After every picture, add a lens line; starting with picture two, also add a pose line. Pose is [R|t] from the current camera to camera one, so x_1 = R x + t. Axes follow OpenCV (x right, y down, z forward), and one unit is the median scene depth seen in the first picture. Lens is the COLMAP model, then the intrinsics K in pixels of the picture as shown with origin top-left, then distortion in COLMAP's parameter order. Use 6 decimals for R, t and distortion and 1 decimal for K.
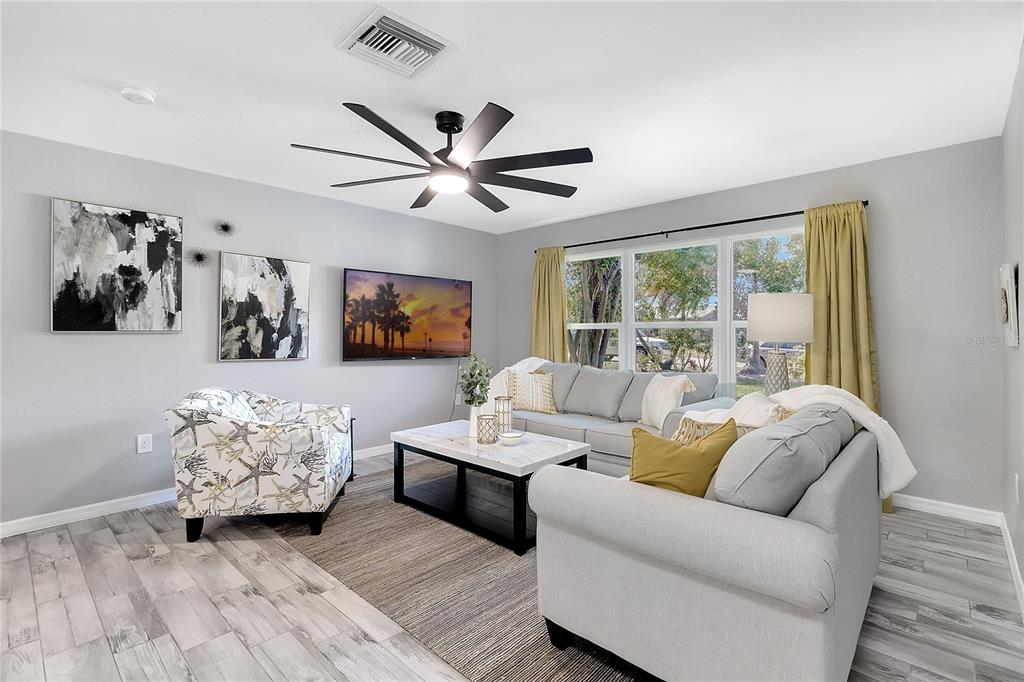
lens RADIAL K [[475.1, 0, 509.1], [0, 475.1, 327.1], [0, 0, 1]] dist [0.002694, 0.000248]
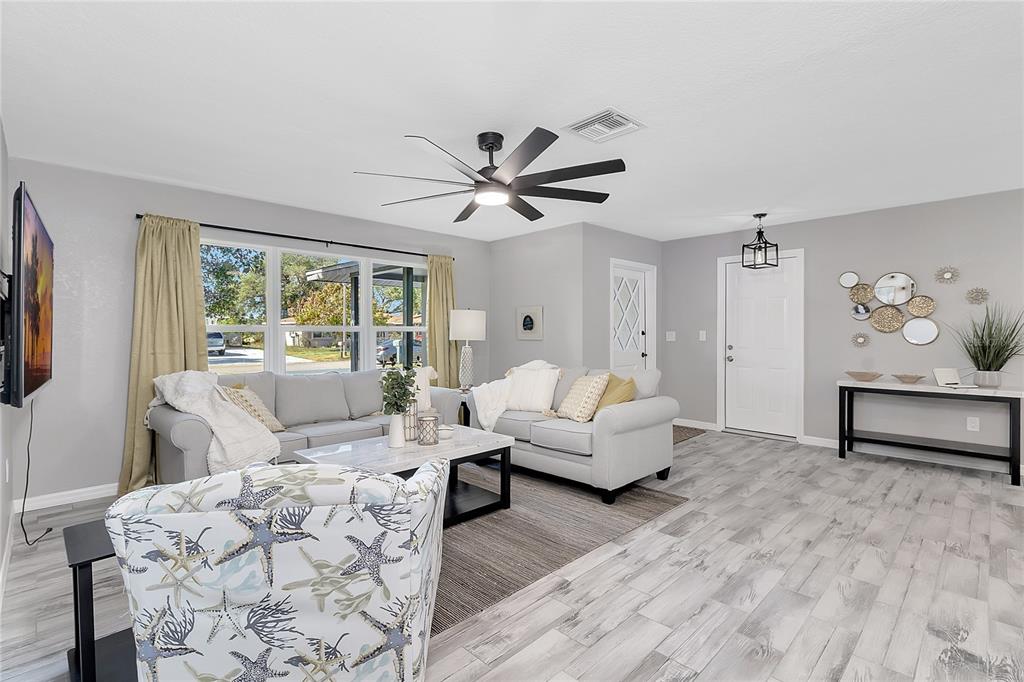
lens RADIAL K [[475.1, 0, 509.1], [0, 475.1, 327.1], [0, 0, 1]] dist [0.002694, 0.000248]
pose [[0.041050, 0.017594, 0.999002, -1.288268], [-0.008855, 0.999812, -0.017245, 0.010812], [-0.999118, -0.008139, 0.041199, 0.958346]]
